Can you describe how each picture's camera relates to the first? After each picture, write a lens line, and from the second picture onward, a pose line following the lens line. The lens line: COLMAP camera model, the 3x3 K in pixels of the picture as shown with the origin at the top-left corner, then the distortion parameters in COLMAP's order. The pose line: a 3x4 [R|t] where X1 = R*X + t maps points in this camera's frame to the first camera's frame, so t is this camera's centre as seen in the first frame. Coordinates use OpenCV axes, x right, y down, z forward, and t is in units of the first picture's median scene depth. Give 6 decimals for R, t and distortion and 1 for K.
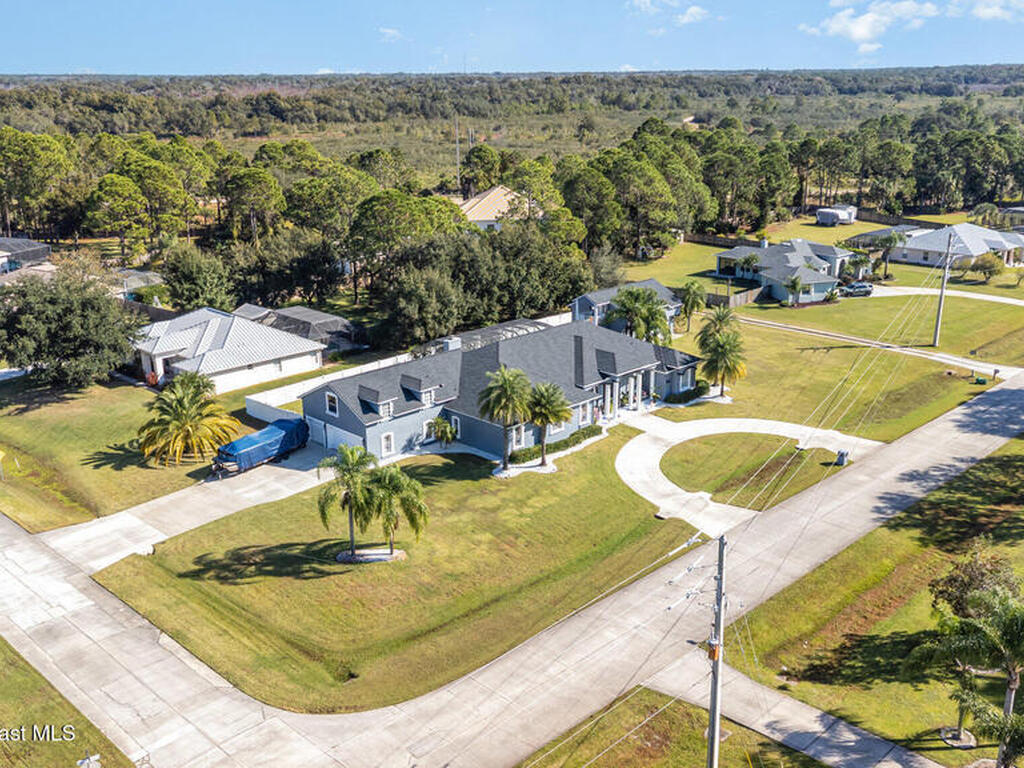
lens RADIAL K [[1034.3, 0, 512.0], [0, 1034.3, 384.0], [0, 0, 1]] dist [0.009221, -0.000552]
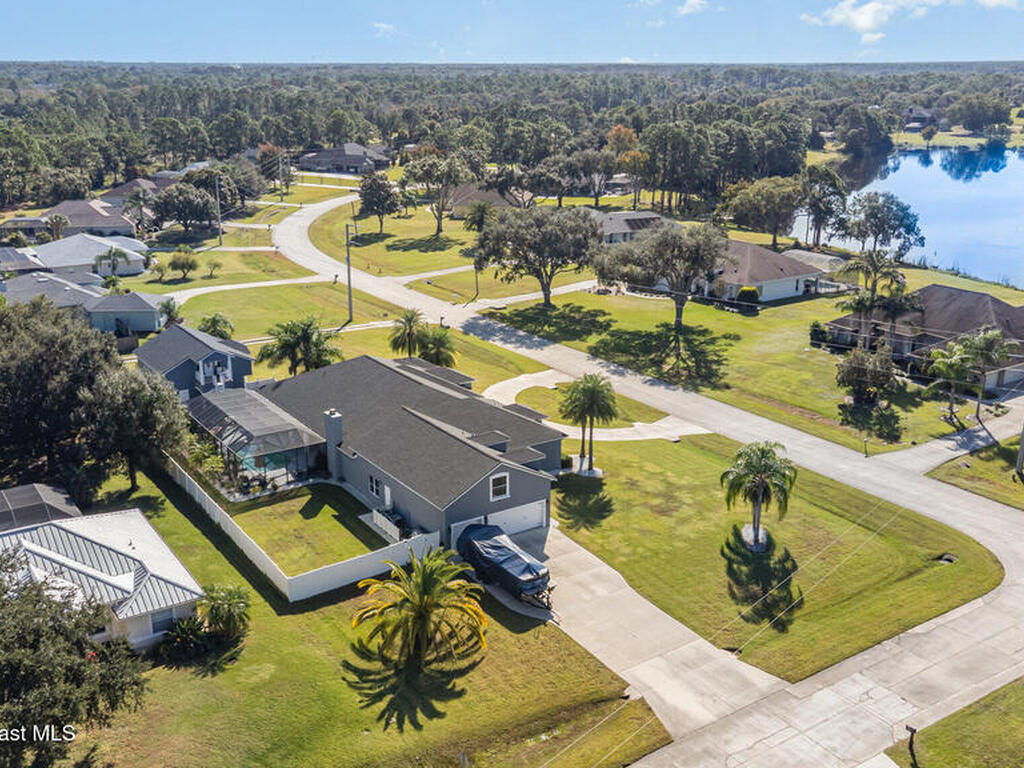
lens RADIAL K [[1034.3, 0, 512.0], [0, 1034.3, 384.0], [0, 0, 1]] dist [0.009221, -0.000552]
pose [[0.192197, -0.279833, 0.940613, -0.852704], [0.291769, 0.931435, 0.217485, -0.217121], [-0.936980, 0.232642, 0.260666, 0.665777]]
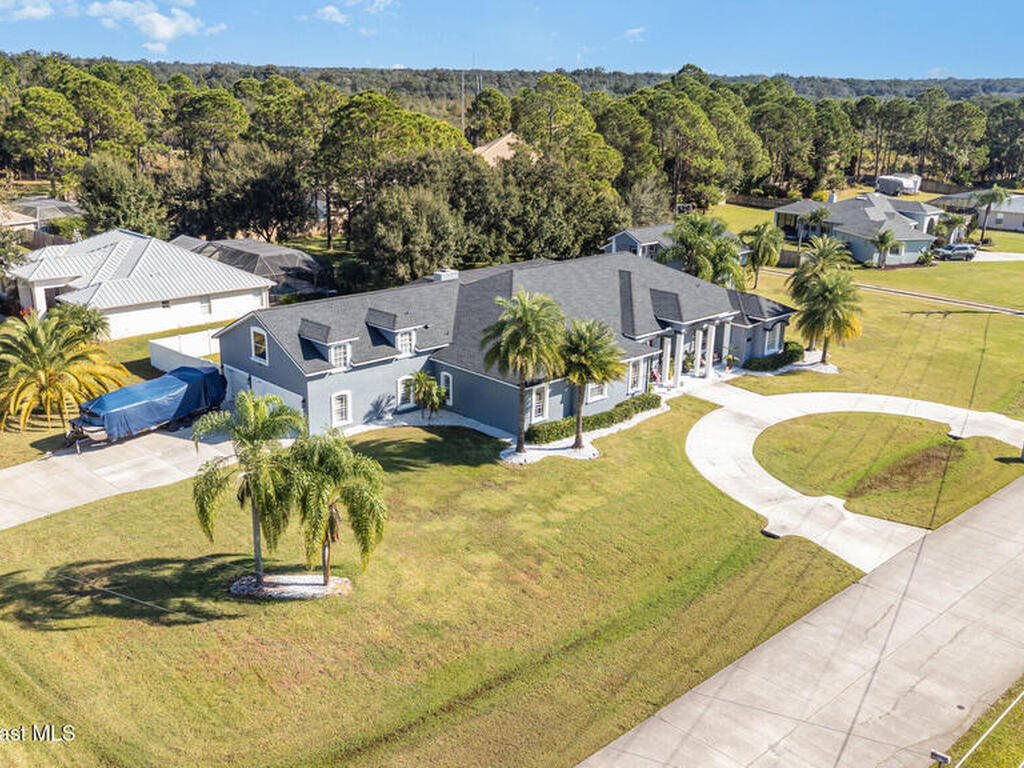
lens RADIAL K [[1034.3, 0, 512.0], [0, 1034.3, 384.0], [0, 0, 1]] dist [0.009221, -0.000552]
pose [[0.999474, 0.032379, 0.001892, -0.012069], [-0.032374, 0.999473, -0.002435, 0.036139], [-0.001970, 0.002372, 0.999995, 0.302823]]
